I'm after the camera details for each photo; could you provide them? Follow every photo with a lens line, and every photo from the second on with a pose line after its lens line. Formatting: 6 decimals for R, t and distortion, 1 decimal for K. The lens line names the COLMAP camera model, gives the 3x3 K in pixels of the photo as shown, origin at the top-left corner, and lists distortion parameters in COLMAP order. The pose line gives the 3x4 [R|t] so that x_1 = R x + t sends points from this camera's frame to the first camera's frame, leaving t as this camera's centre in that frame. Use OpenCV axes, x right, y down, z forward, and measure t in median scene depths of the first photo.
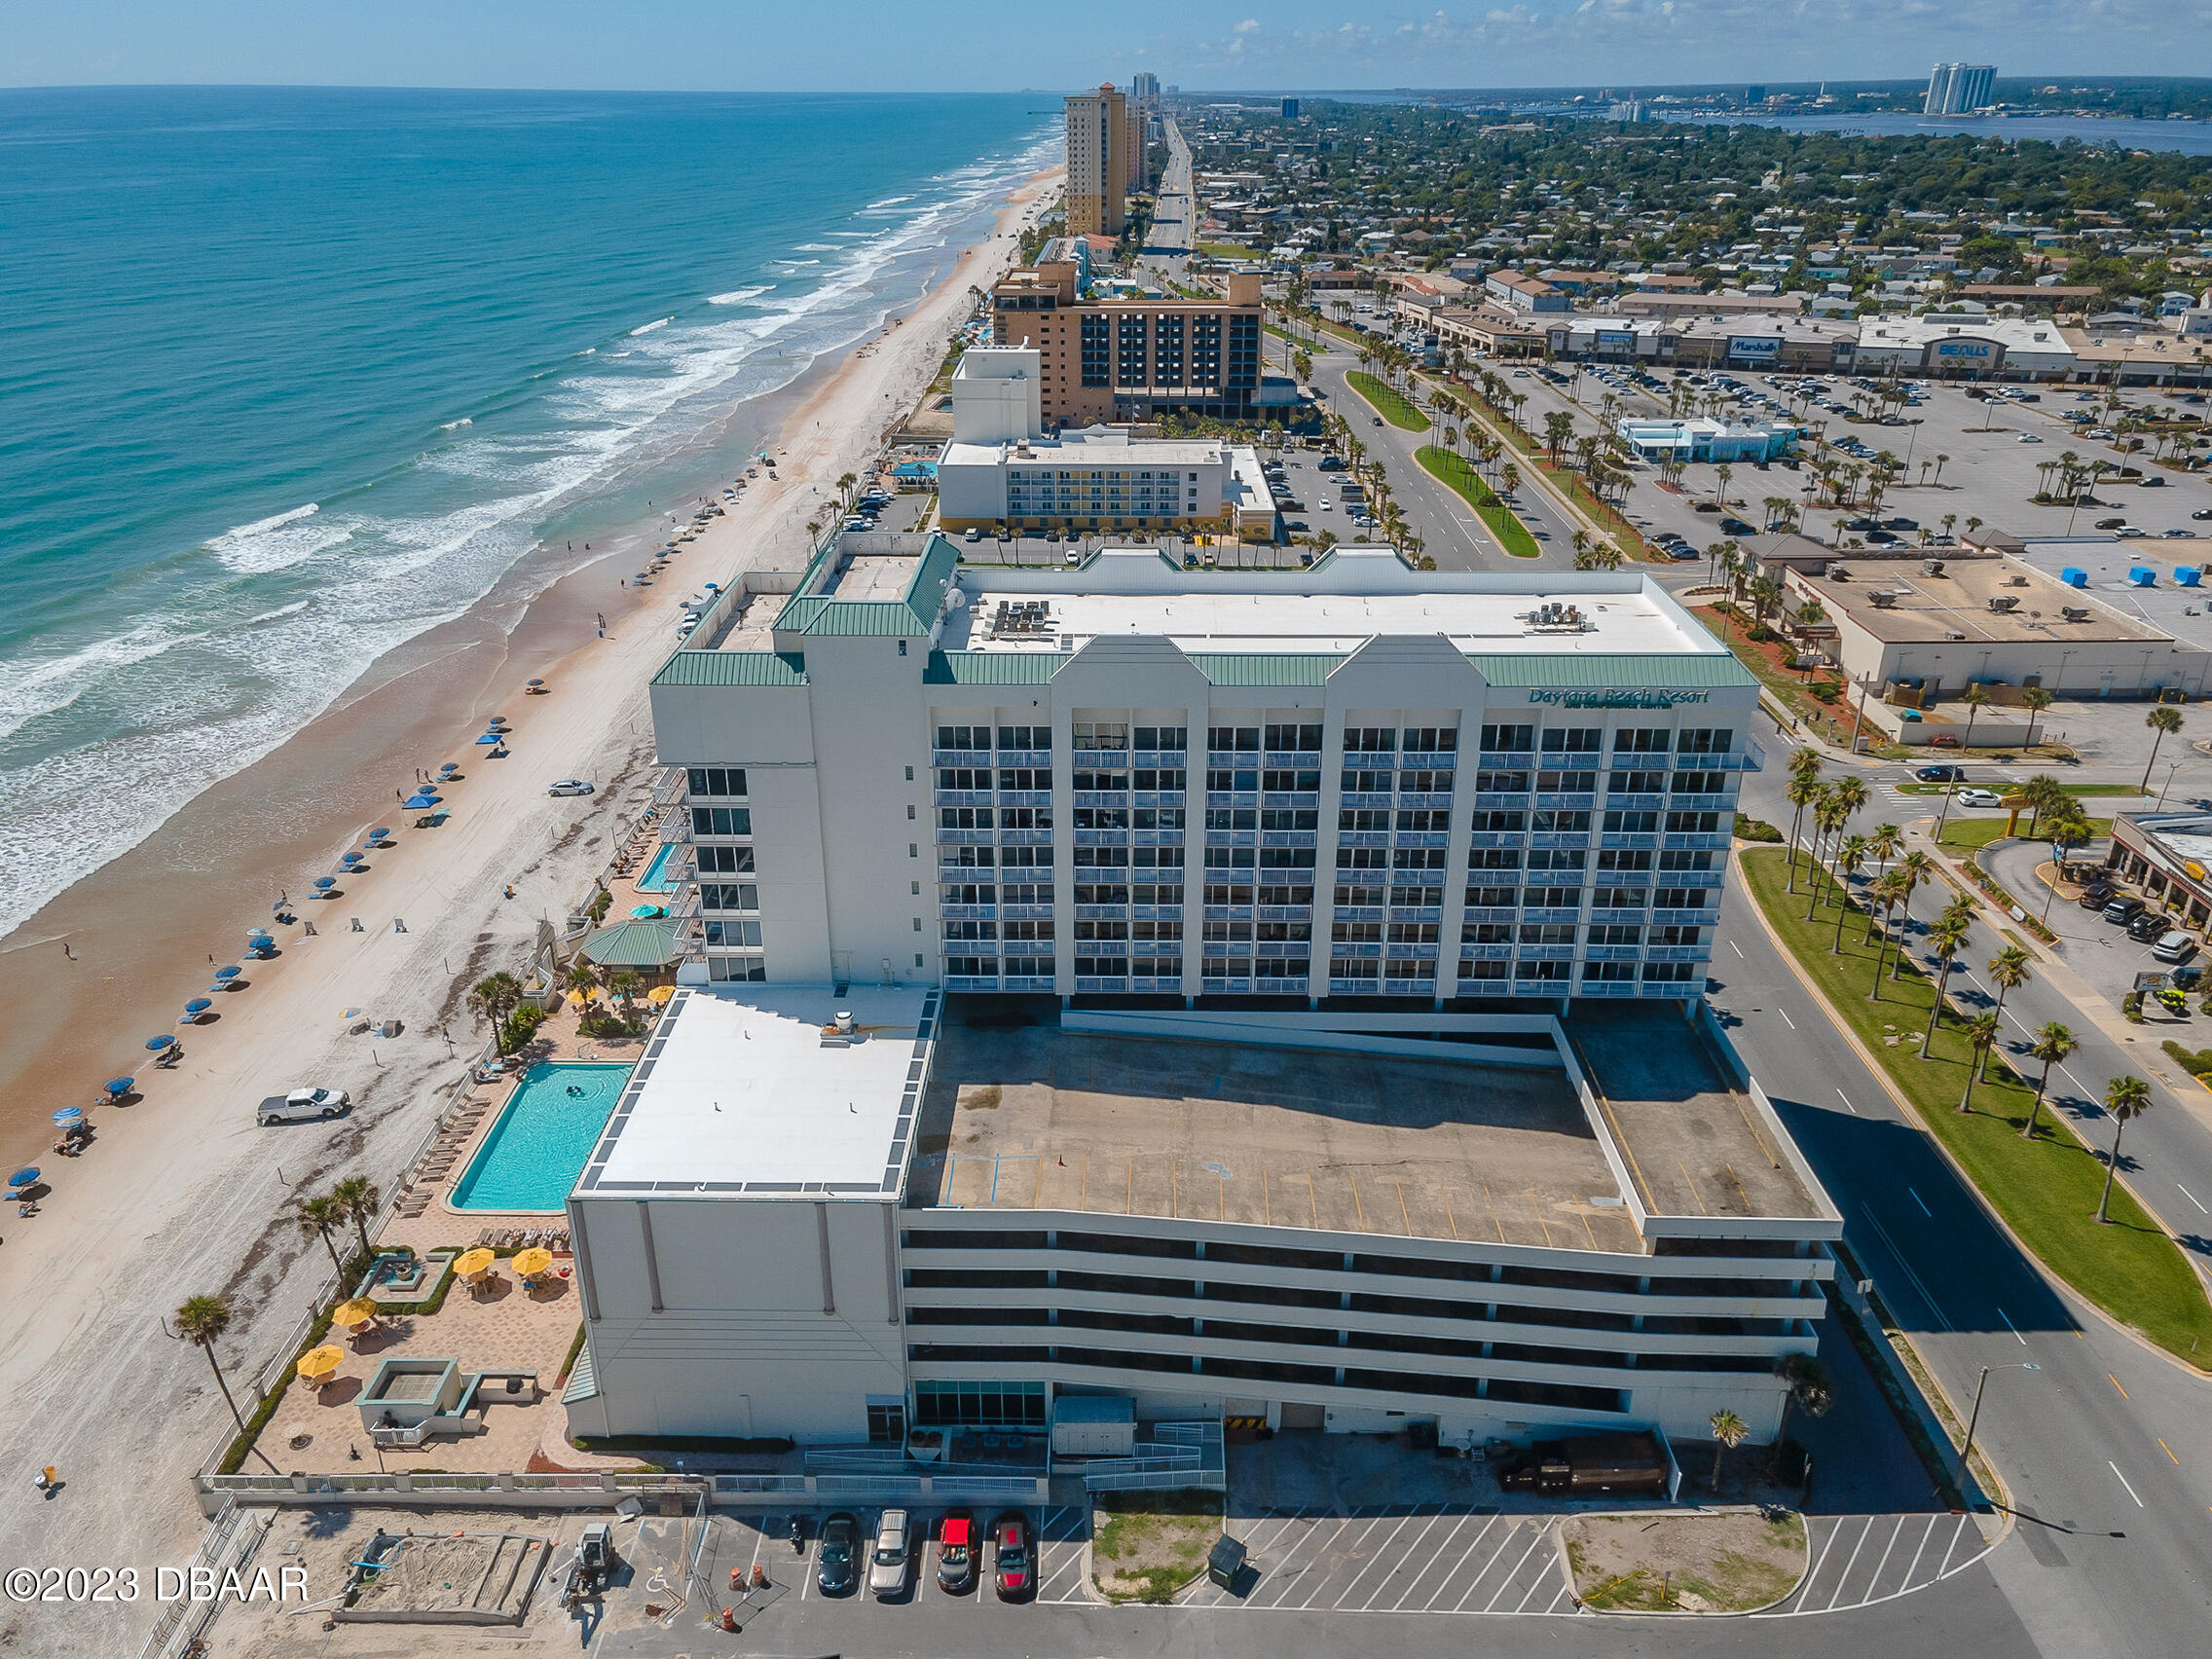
lens RADIAL K [[1646.8, 0, 1110.9], [0, 1646.8, 841.9], [0, 0, 1]] dist [0.031669, 0.045172]
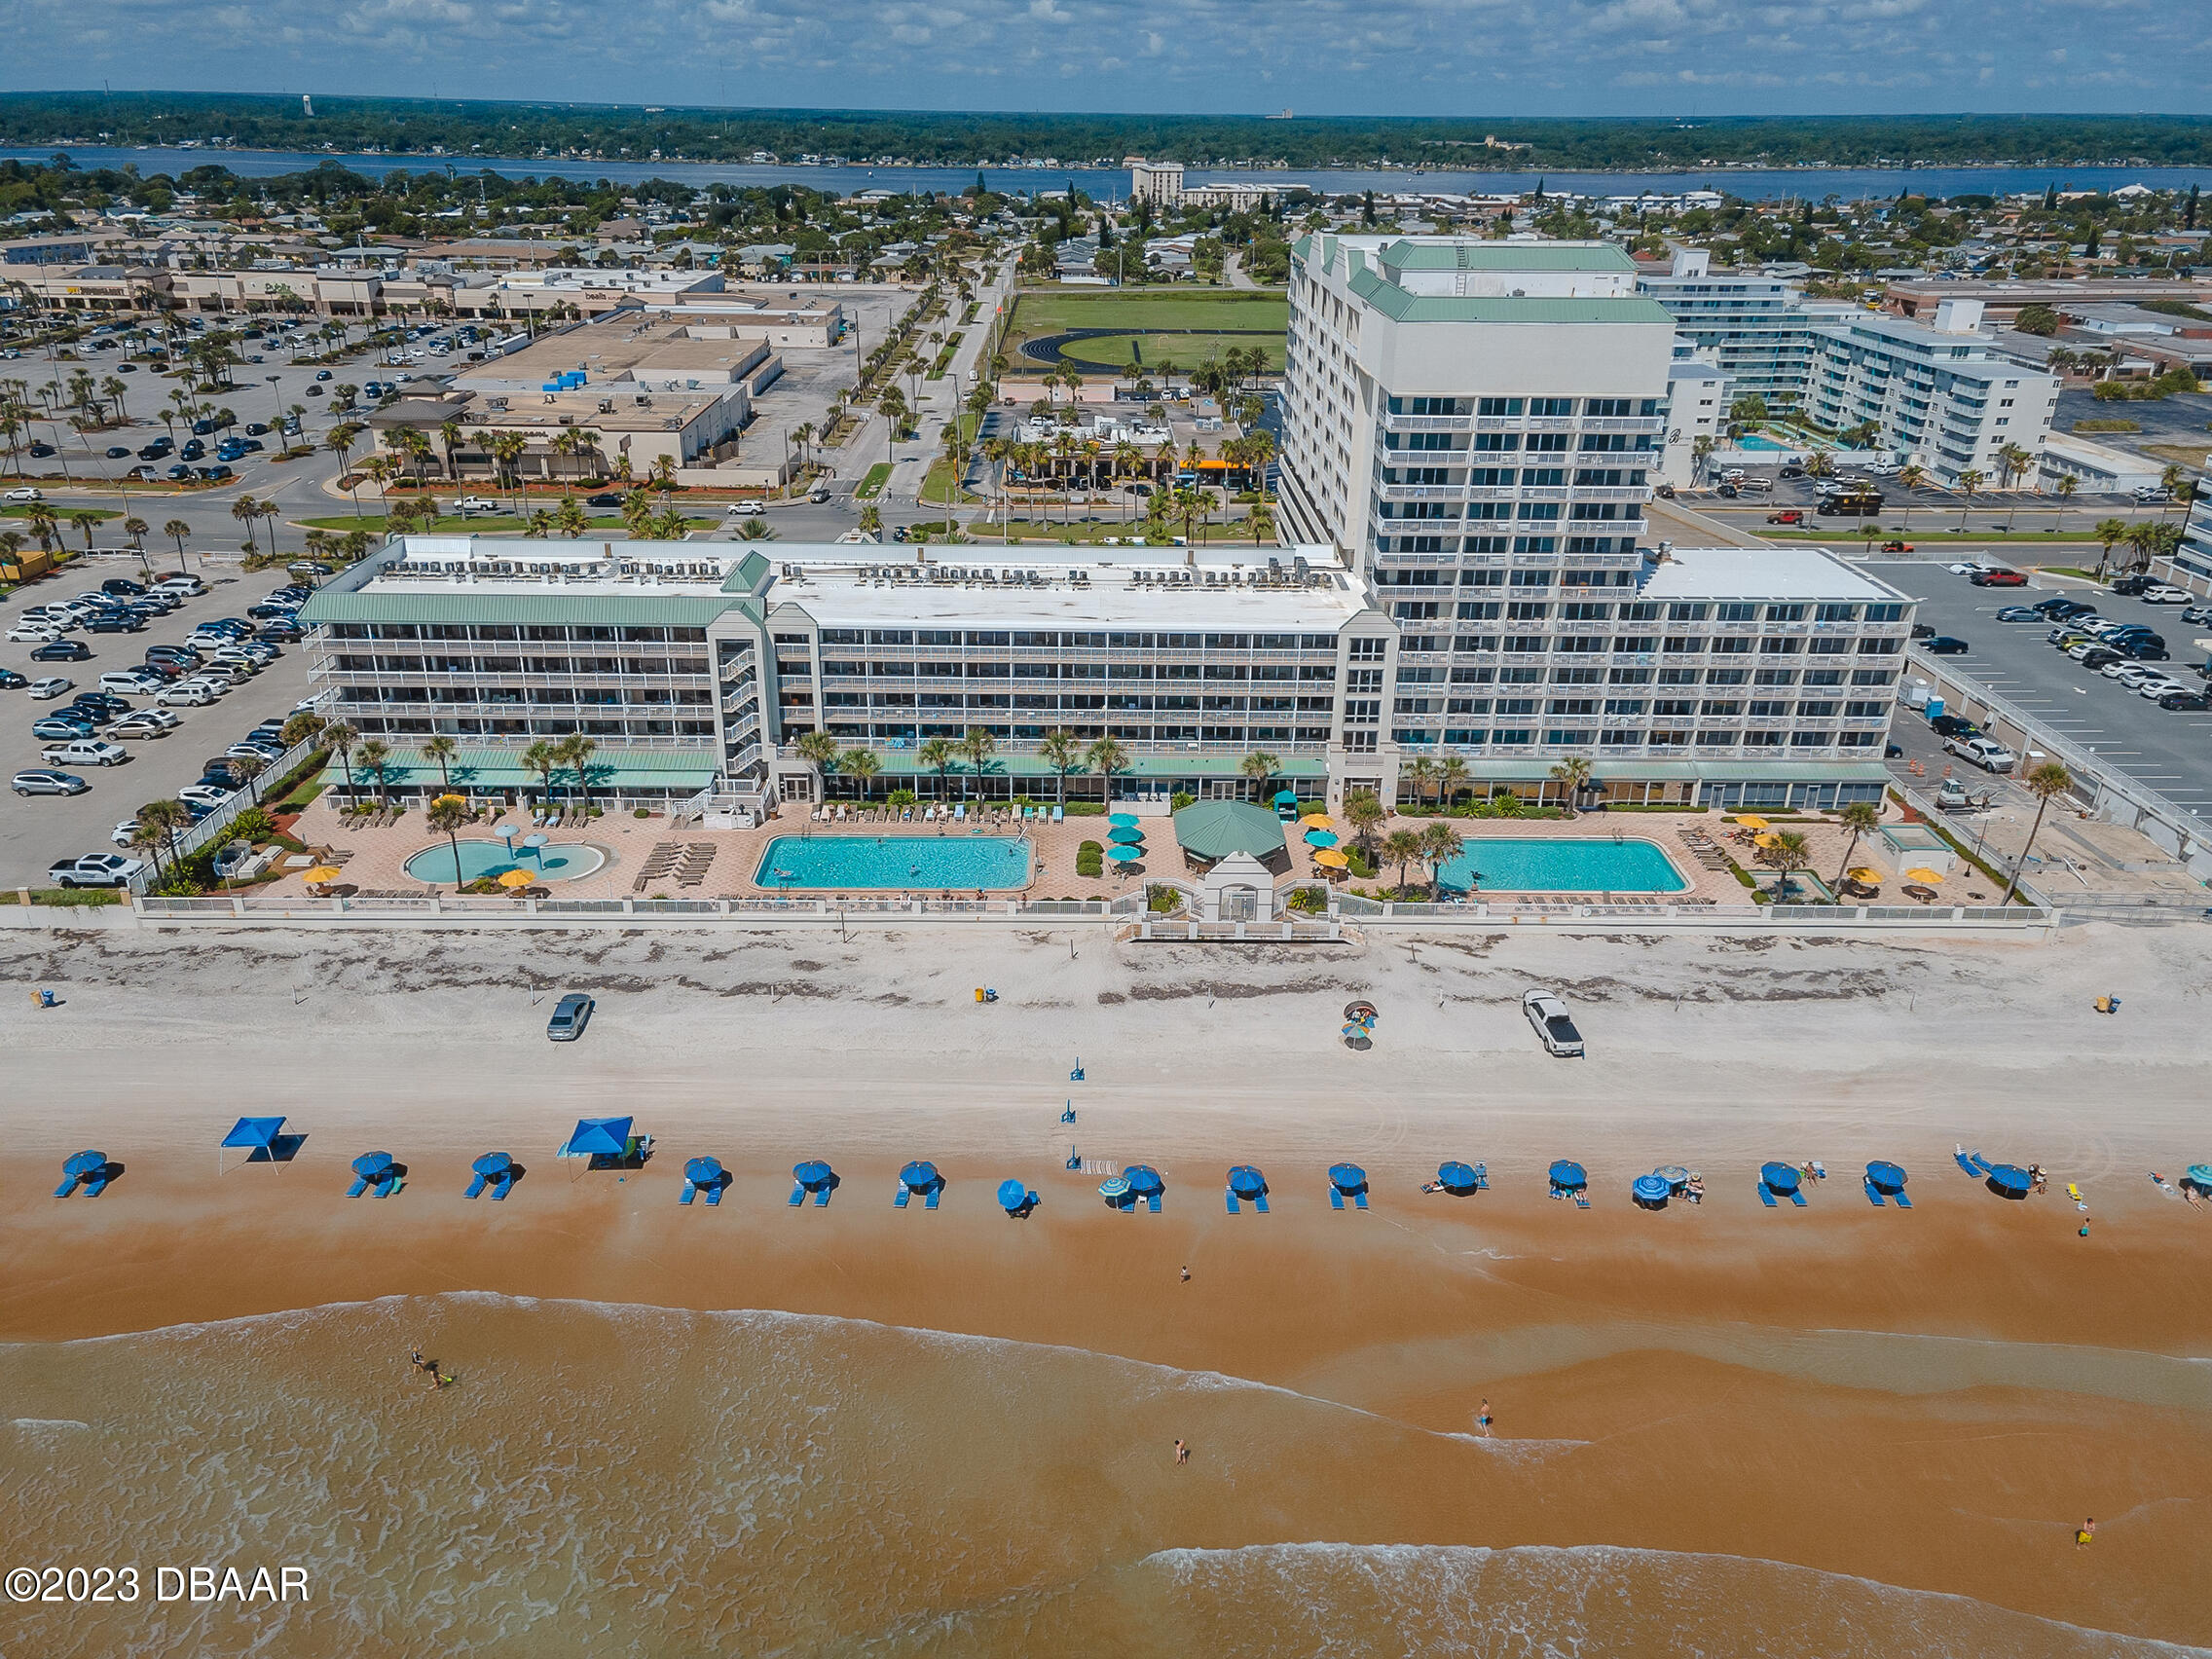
lens RADIAL K [[1630.8, 0, 1112.4], [0, 1630.8, 836.2], [0, 0, 1]] dist [0.051110, 0.002597]
pose [[-0.034134, -0.406305, 0.913100, -1.424343], [0.410323, 0.827382, 0.383501, -0.386605], [-0.911301, 0.387756, 0.138475, 1.260147]]
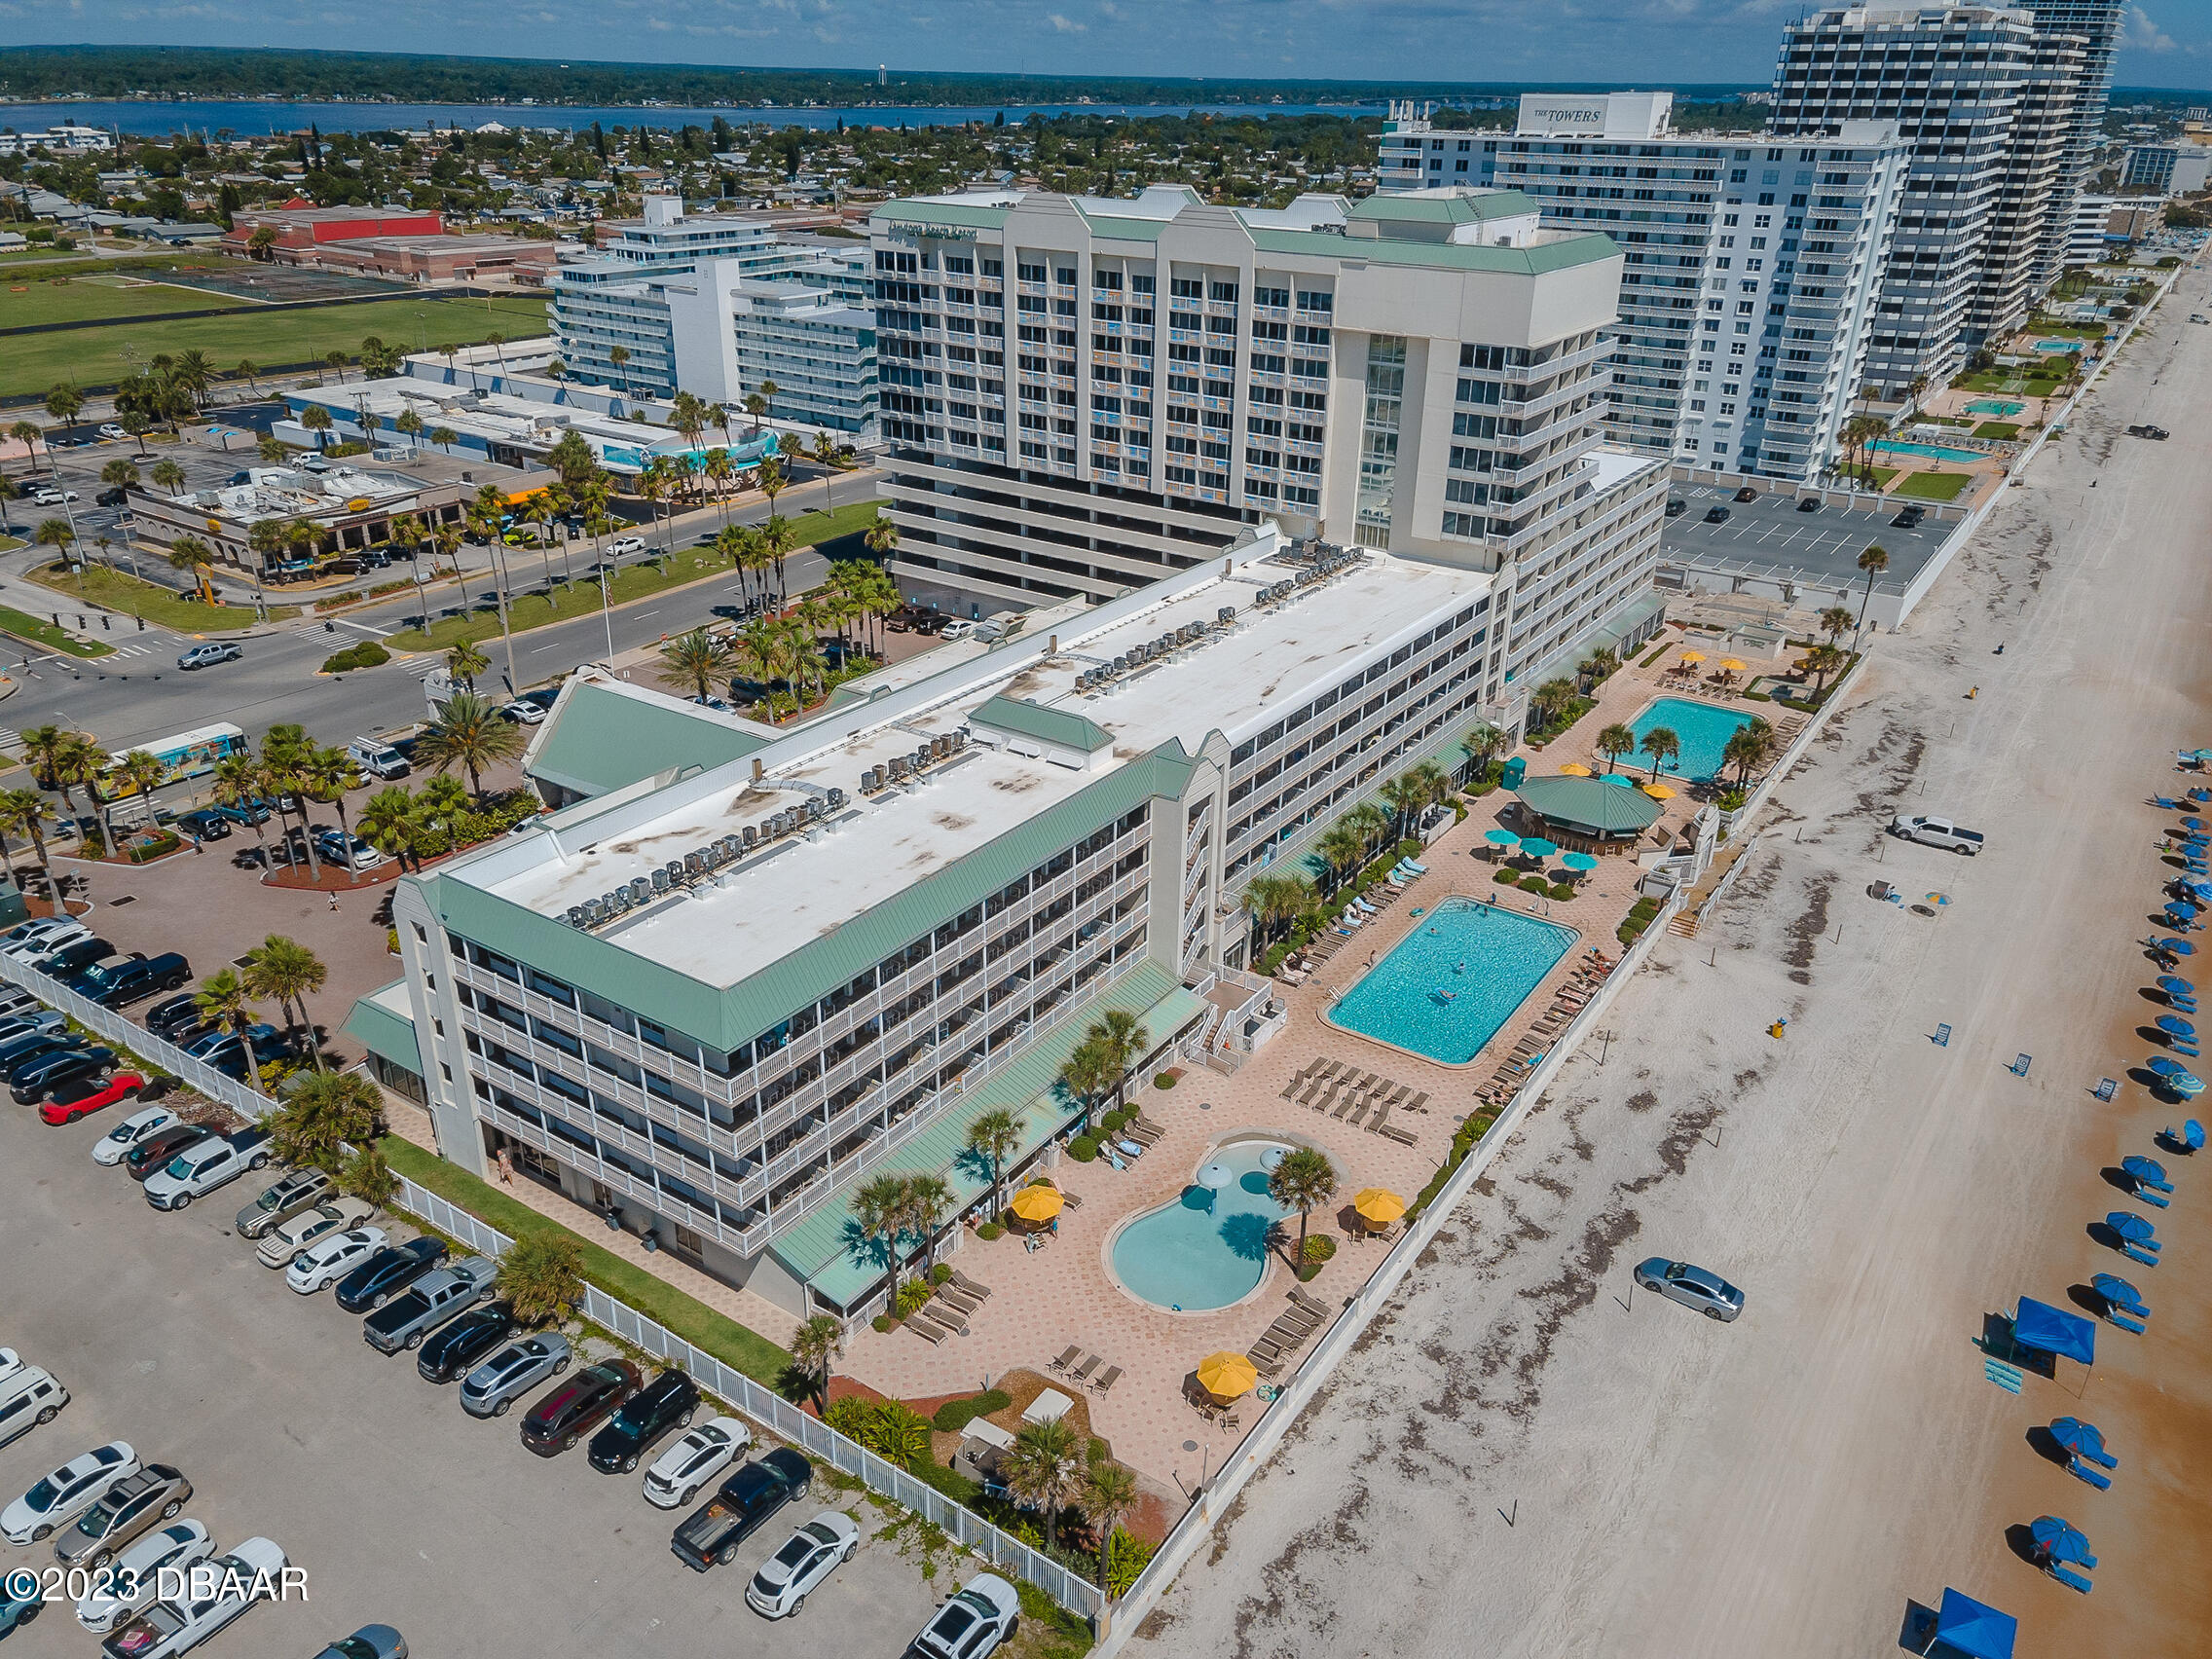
lens RADIAL K [[1585.2, 0, 1127.5], [0, 1585.2, 833.2], [0, 0, 1]] dist [0.000321, 0.079555]
pose [[-0.840773, -0.245942, 0.482300, -0.644685], [0.210954, 0.671619, 0.710230, -0.750662], [-0.498597, 0.698885, -0.512797, 2.079925]]
